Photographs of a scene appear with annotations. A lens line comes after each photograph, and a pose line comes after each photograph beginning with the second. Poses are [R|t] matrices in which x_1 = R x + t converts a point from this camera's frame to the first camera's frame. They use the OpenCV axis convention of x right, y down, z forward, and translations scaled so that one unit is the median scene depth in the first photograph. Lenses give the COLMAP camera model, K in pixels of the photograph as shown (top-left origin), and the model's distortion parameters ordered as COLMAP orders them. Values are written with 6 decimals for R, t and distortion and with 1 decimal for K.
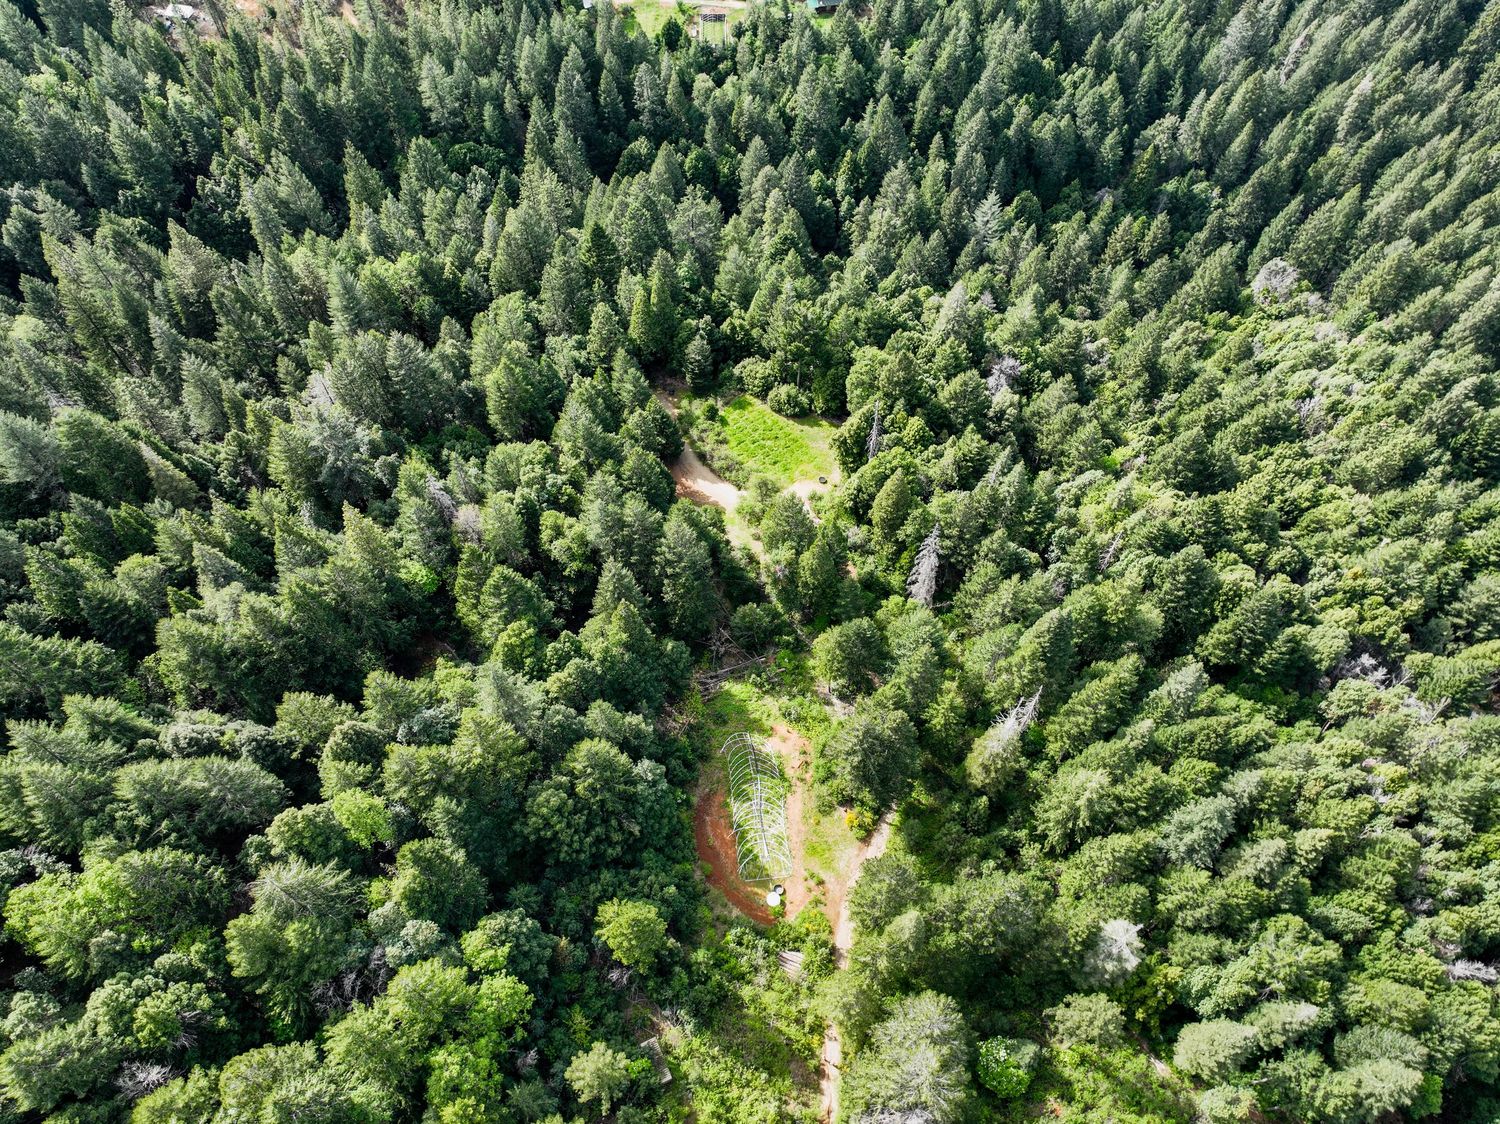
lens RADIAL K [[1060.7, 0, 752.0], [0, 1060.7, 561.3], [0, 0, 1]] dist [-0.003901, 0.018371]
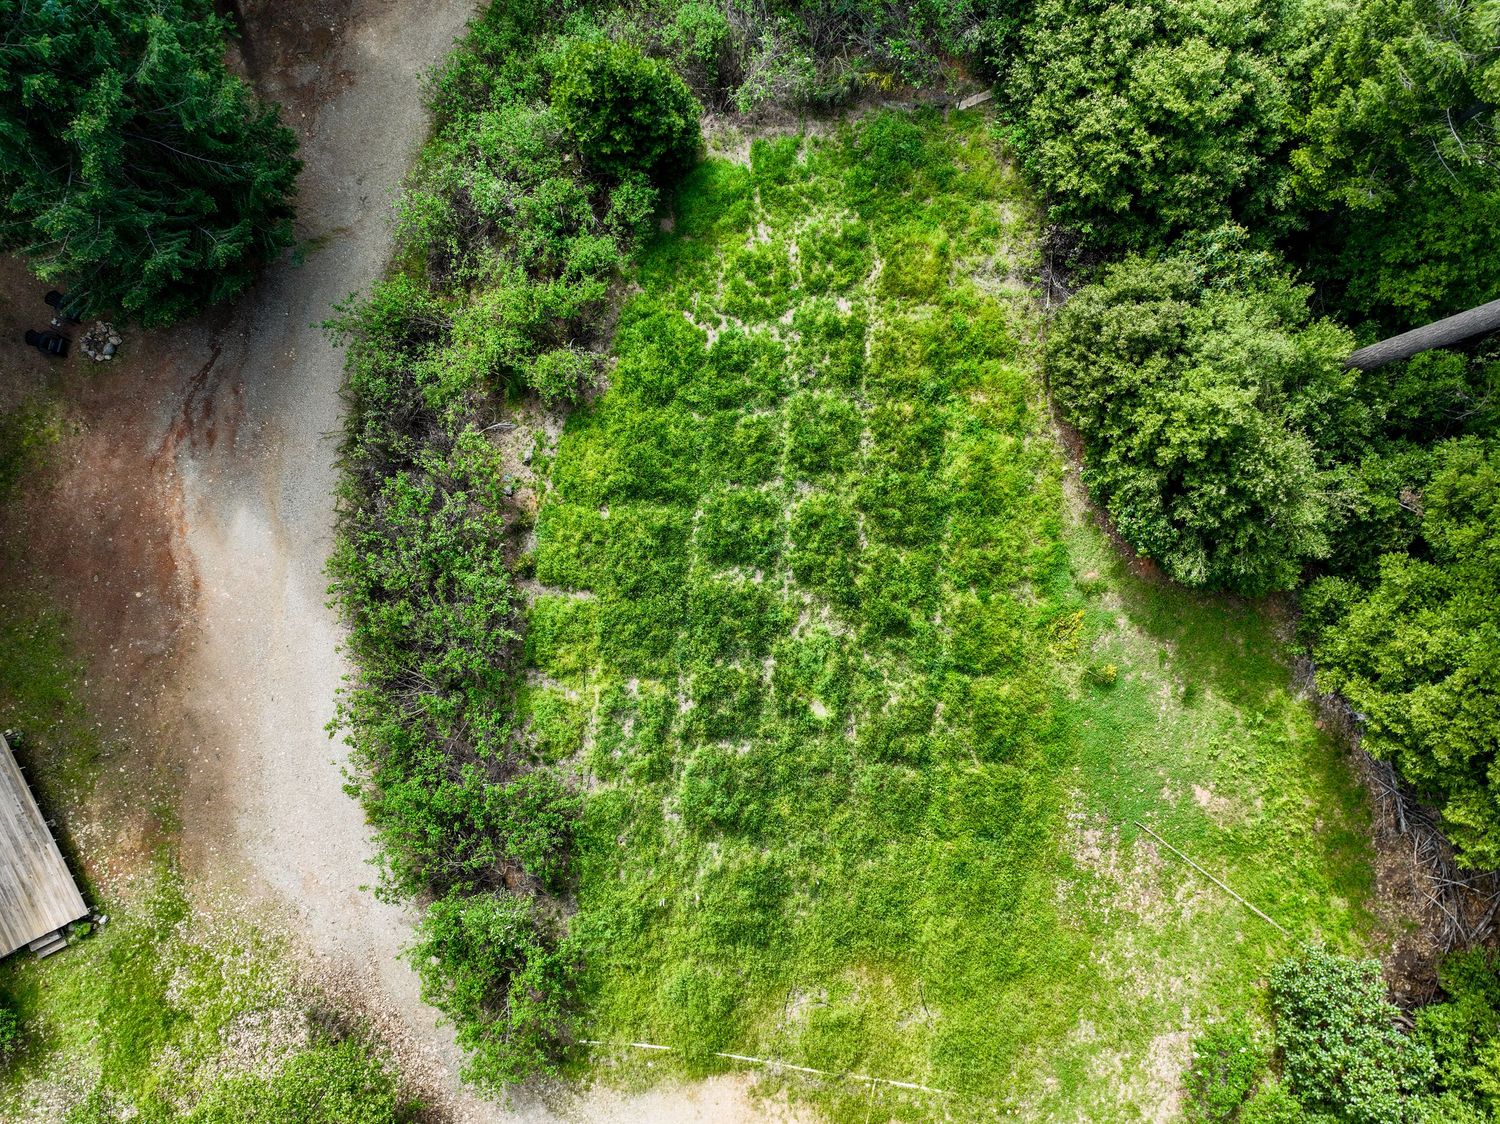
lens RADIAL K [[1060.7, 0, 748.3], [0, 1060.7, 564.7], [0, 0, 1]] dist [-0.003901, 0.018371]
pose [[0.787434, 0.616376, -0.005326, 0.005687], [-0.508621, 0.654607, 0.559280, -0.217266], [0.348213, -0.437688, 0.828962, 1.052326]]
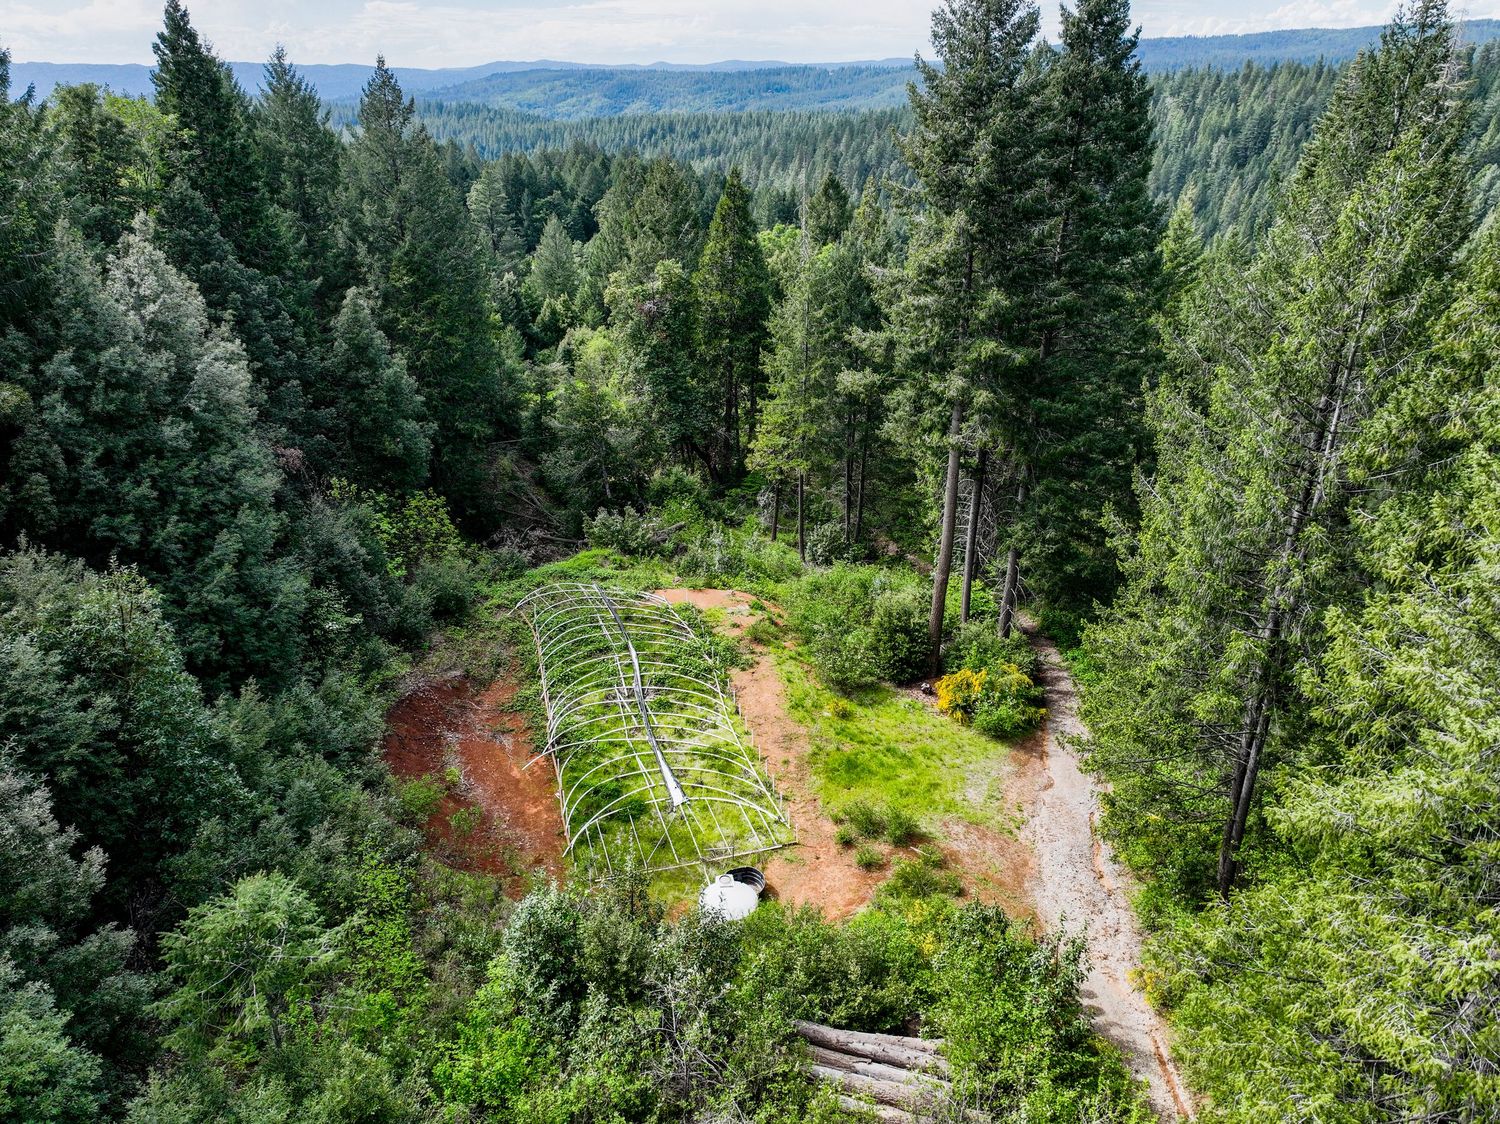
lens RADIAL K [[1060.7, 0, 752.7], [0, 1060.7, 560.9], [0, 0, 1]] dist [-0.003901, 0.018371]
pose [[0.987585, -0.068158, 0.141529, -0.000605], [0.132255, 0.846918, -0.515013, 0.313888], [-0.084761, 0.527337, 0.845418, 0.651695]]
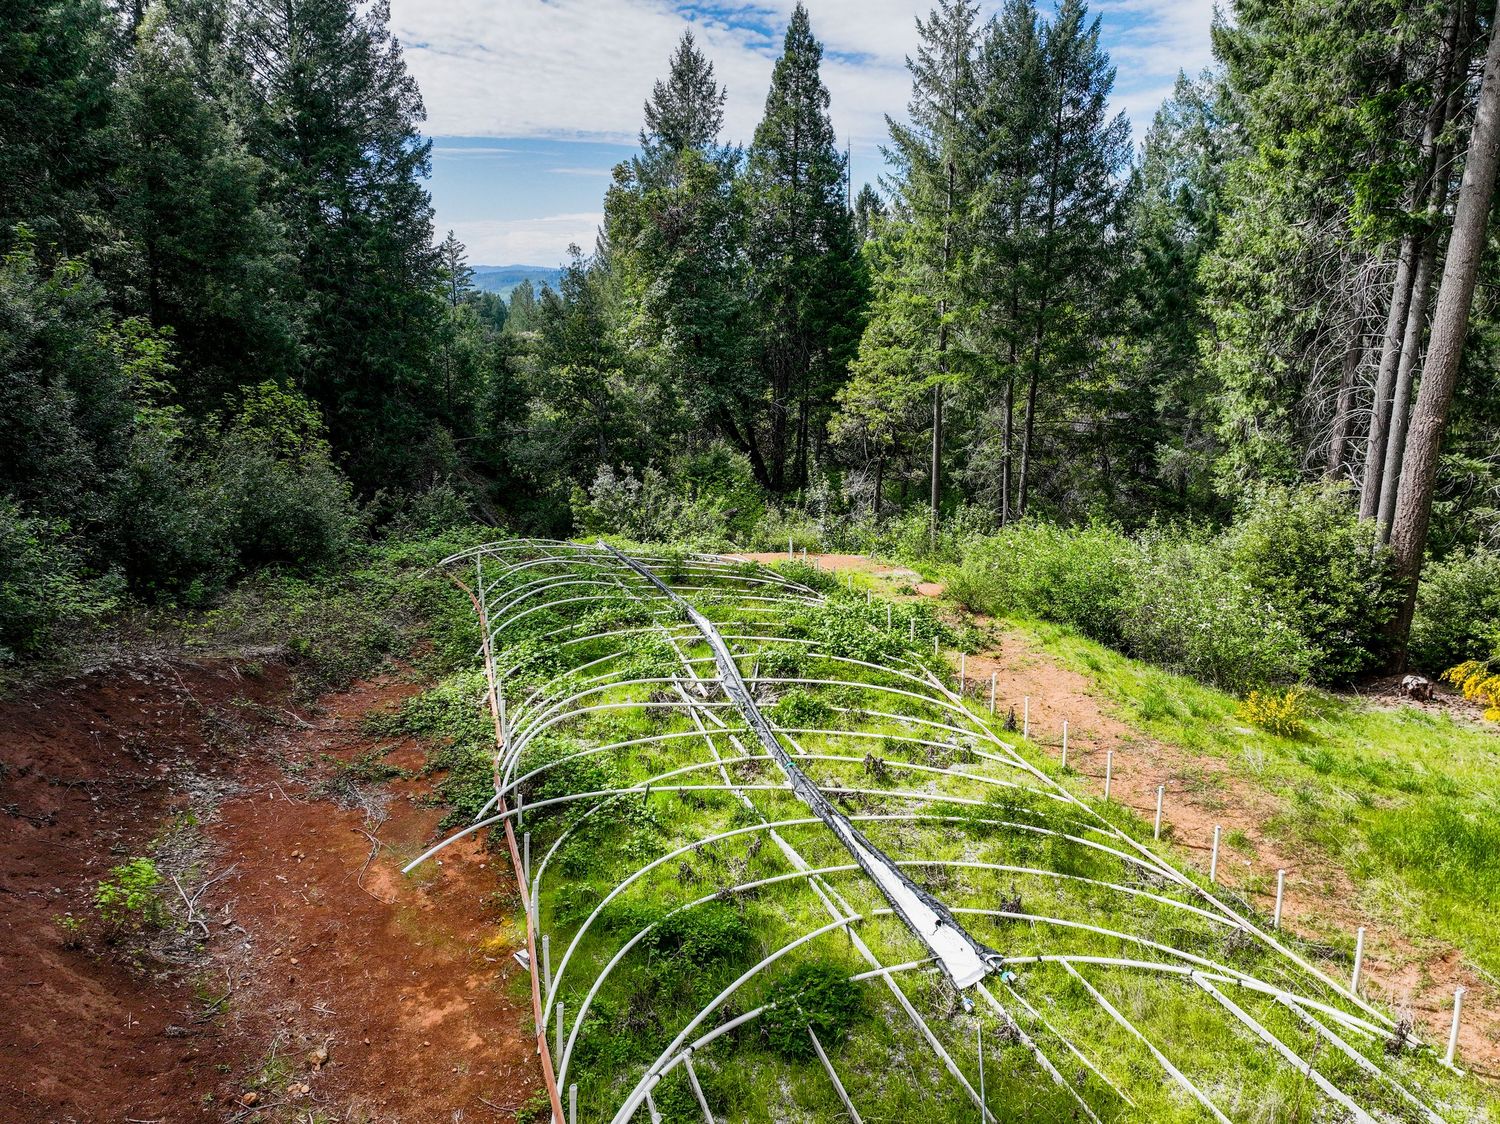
lens RADIAL K [[1060.7, 0, 749.3], [0, 1060.7, 559.4], [0, 0, 1]] dist [-0.003901, 0.018371]
pose [[0.982108, -0.049949, 0.181571, -0.010005], [0.157634, 0.745553, -0.647536, 0.260071], [-0.103027, 0.664572, 0.740087, 0.807311]]
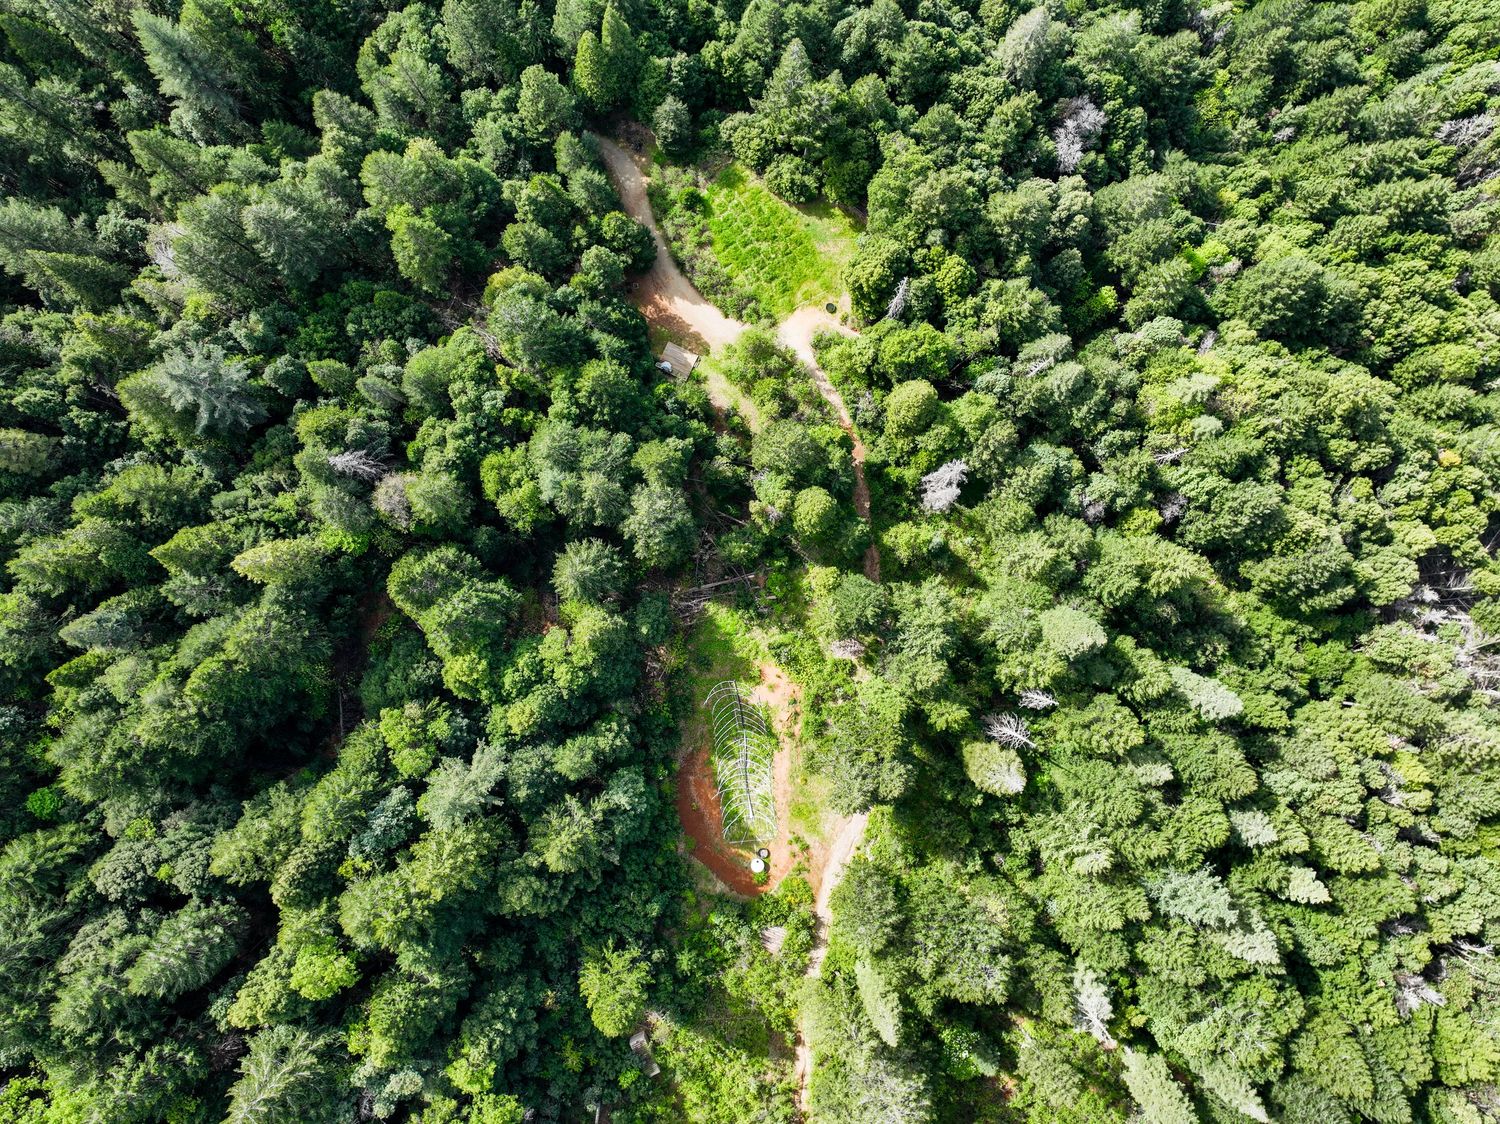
lens RADIAL K [[1060.7, 0, 749.9], [0, 1060.7, 563.7], [0, 0, 1]] dist [-0.003901, 0.018371]
pose [[0.999922, 0.010758, 0.006340, 0.002931], [-0.012484, 0.849753, 0.527034, -0.382060], [0.000282, -0.527072, 0.849821, 0.248850]]
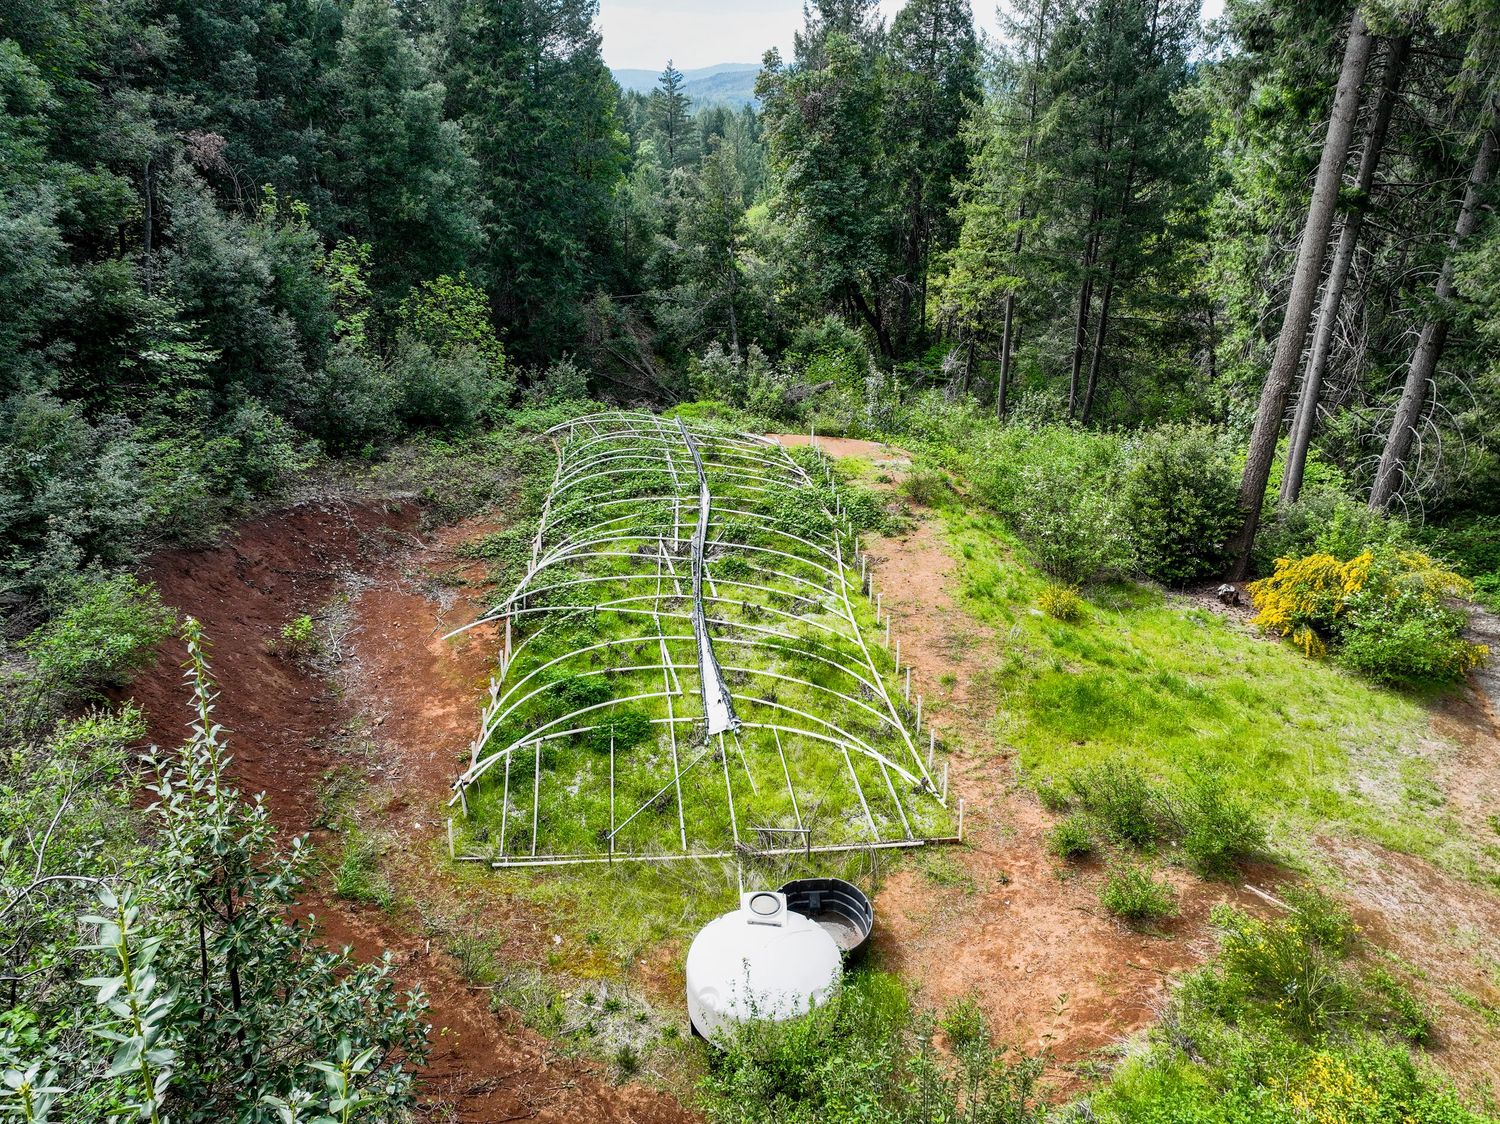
lens RADIAL K [[1060.7, 0, 749.2], [0, 1060.7, 561.2], [0, 0, 1]] dist [-0.003901, 0.018371]
pose [[0.999392, 0.015891, -0.031042, 0.018155], [-0.029854, 0.849938, -0.526037, 0.282688], [0.018025, 0.526643, 0.849895, 0.766000]]
